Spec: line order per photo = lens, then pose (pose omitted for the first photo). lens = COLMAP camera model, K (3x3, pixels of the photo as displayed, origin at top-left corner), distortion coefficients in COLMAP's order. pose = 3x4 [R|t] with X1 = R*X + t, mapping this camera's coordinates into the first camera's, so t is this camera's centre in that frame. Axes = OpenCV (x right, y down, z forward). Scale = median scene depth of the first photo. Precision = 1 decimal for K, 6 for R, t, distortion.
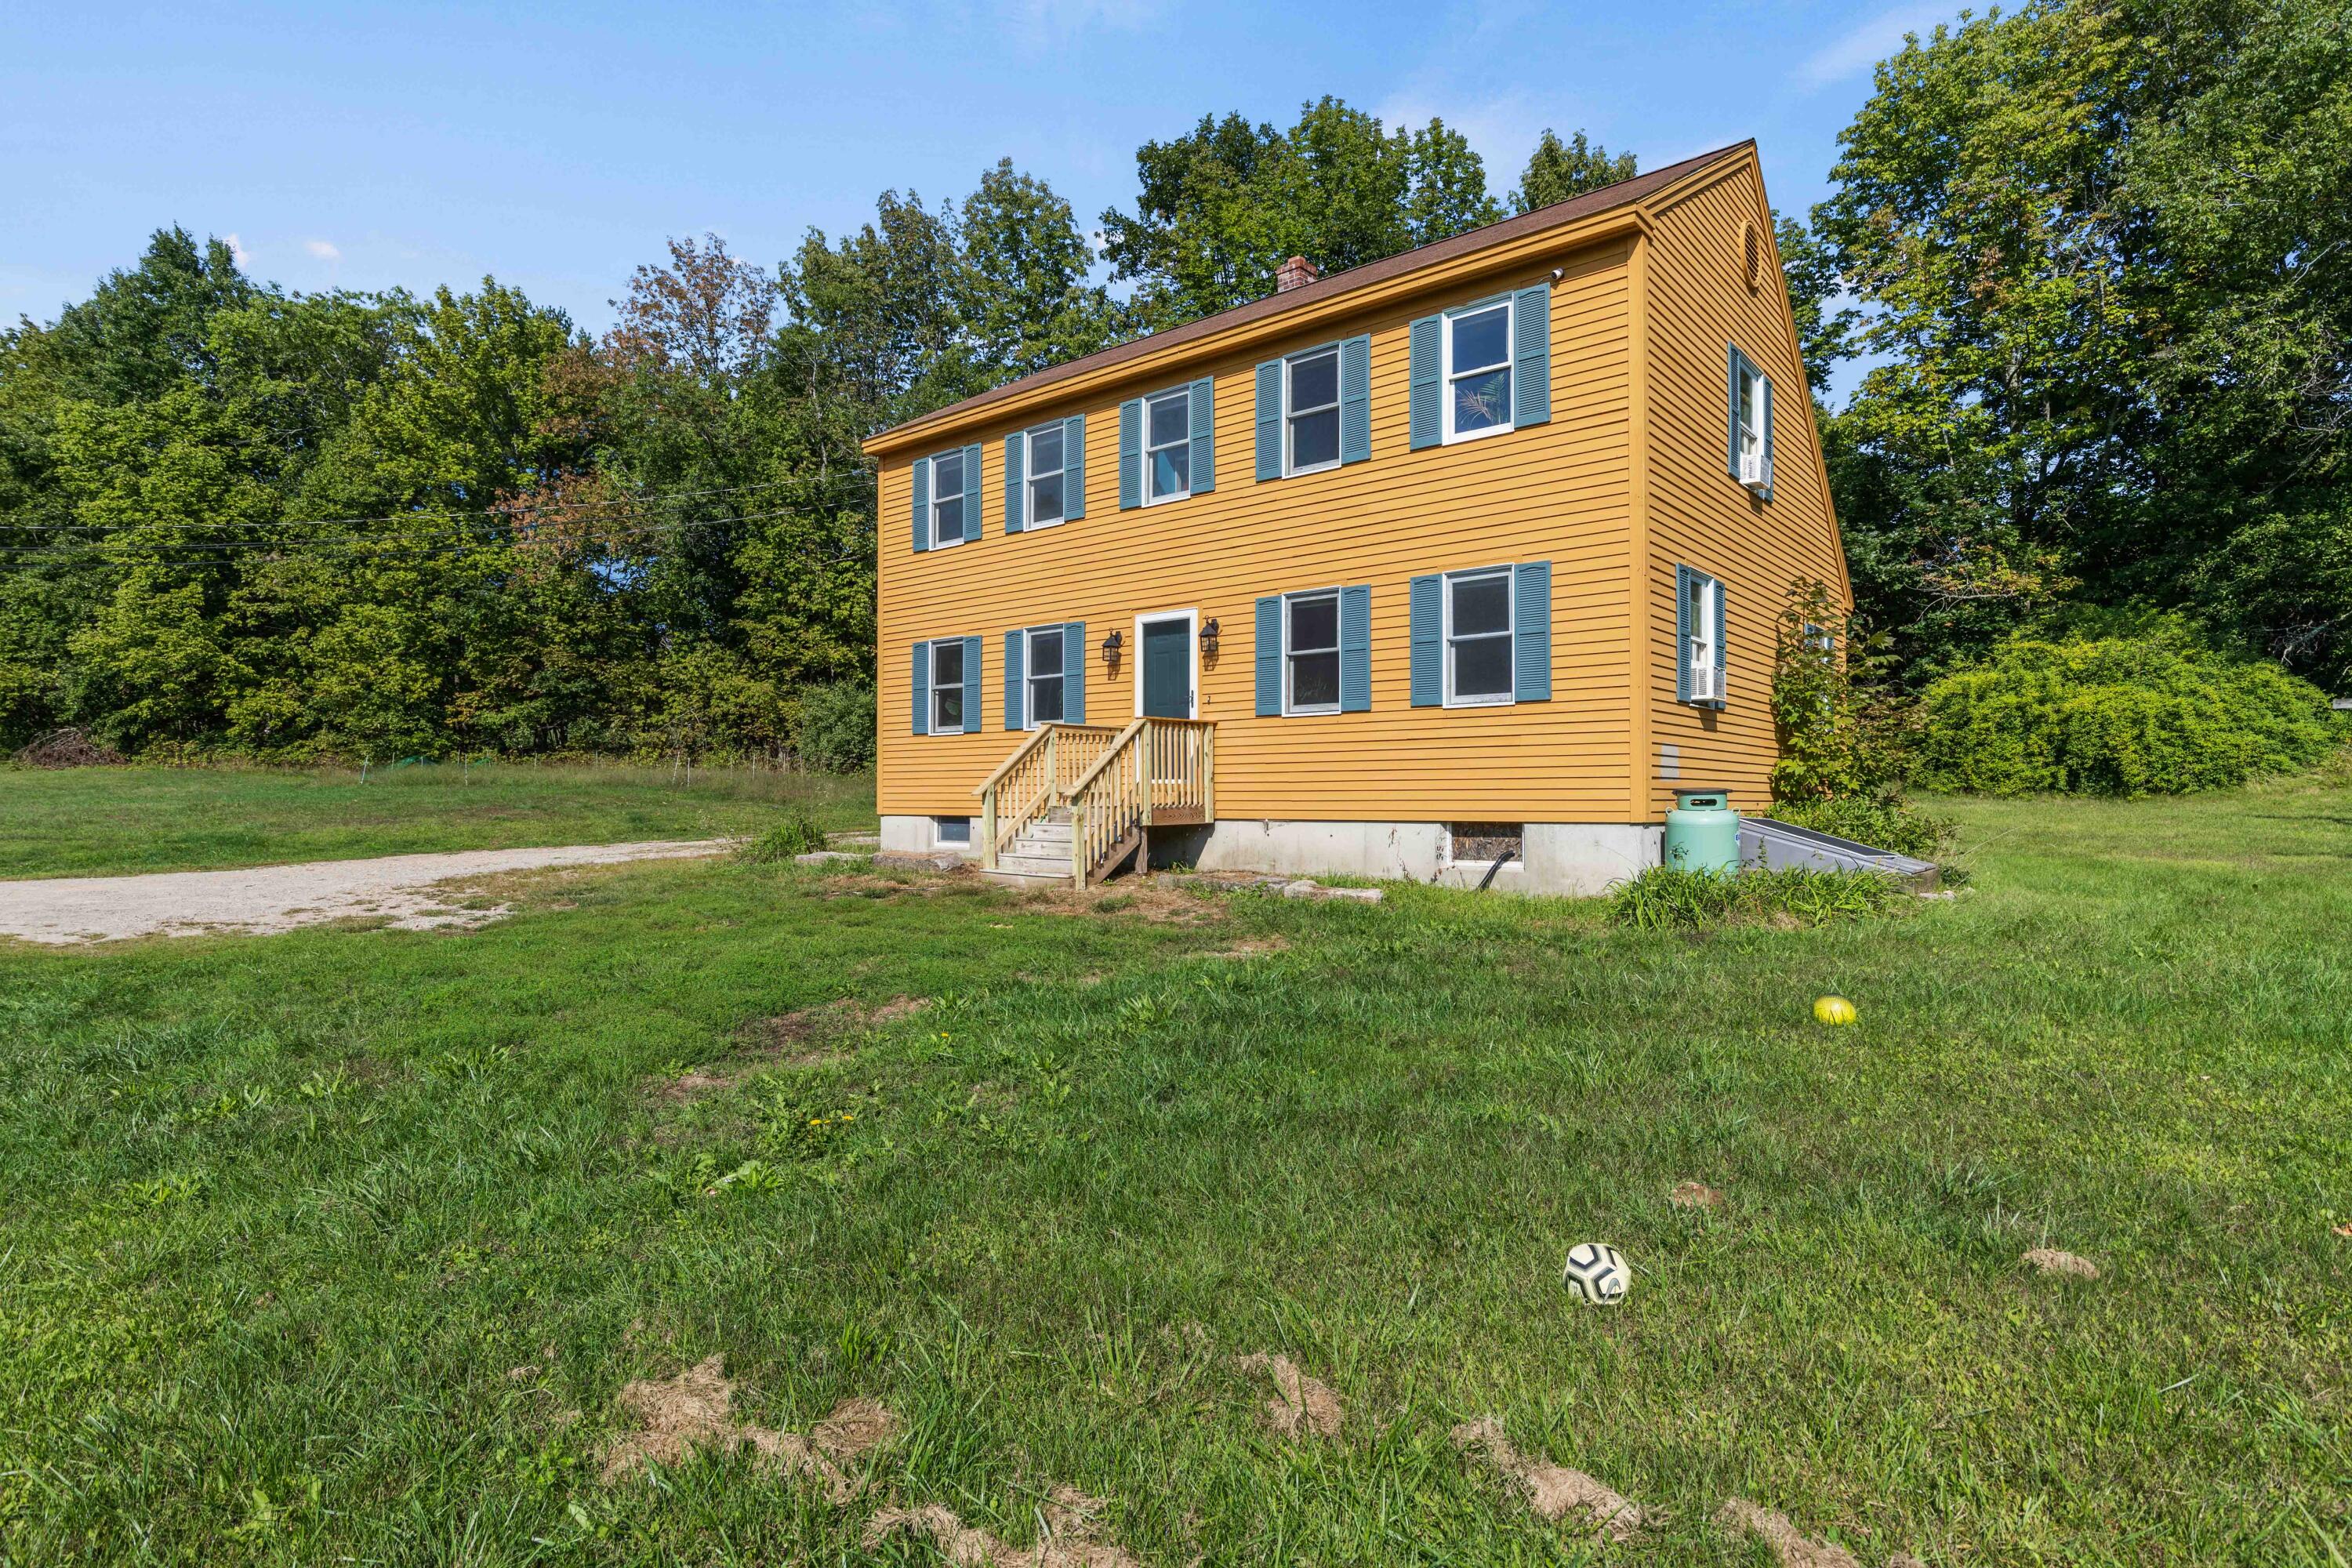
lens RADIAL K [[1225.2, 0, 1188.3], [0, 1225.2, 787.4], [0, 0, 1]] dist [-0.001020, 0.000236]
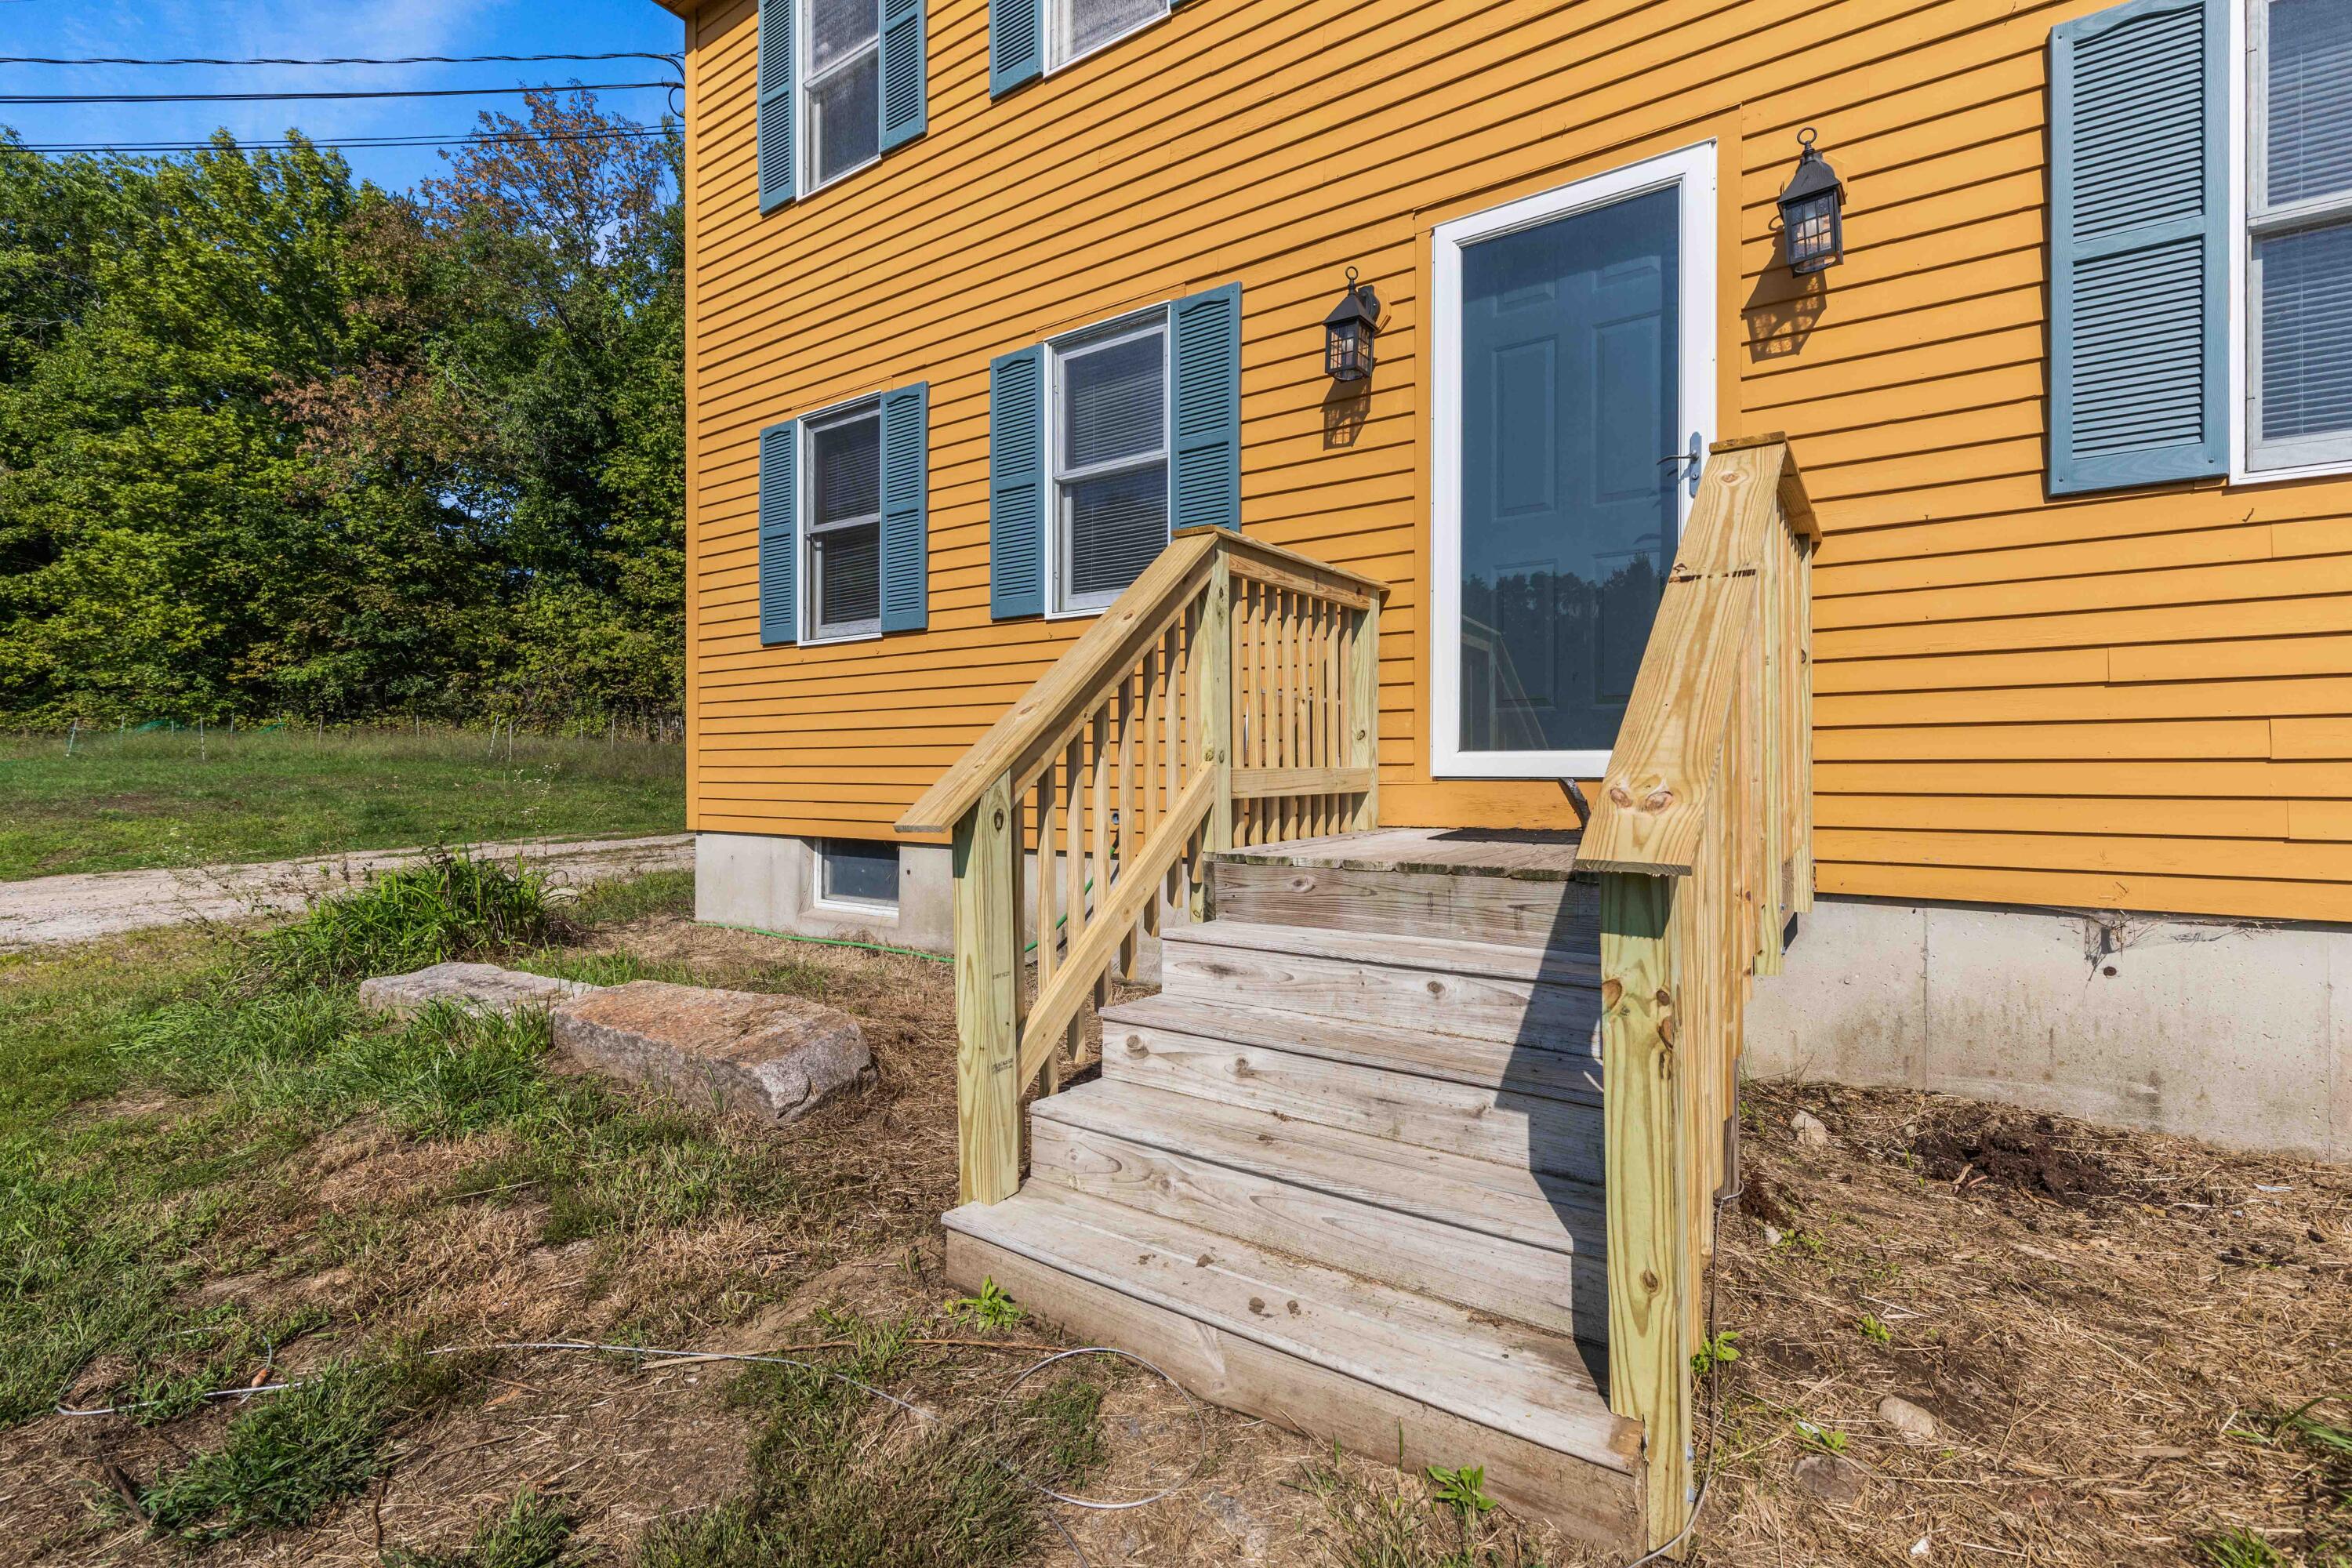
lens RADIAL K [[1053.7, 0, 1190.1], [0, 1053.7, 768.0], [0, 0, 1]] dist [0.009935, -0.001135]
pose [[0.996156, -0.000151, 0.087591, -0.054840], [-0.000596, 0.999964, 0.008498, -0.001853], [-0.087590, -0.008518, 0.996120, 0.313647]]
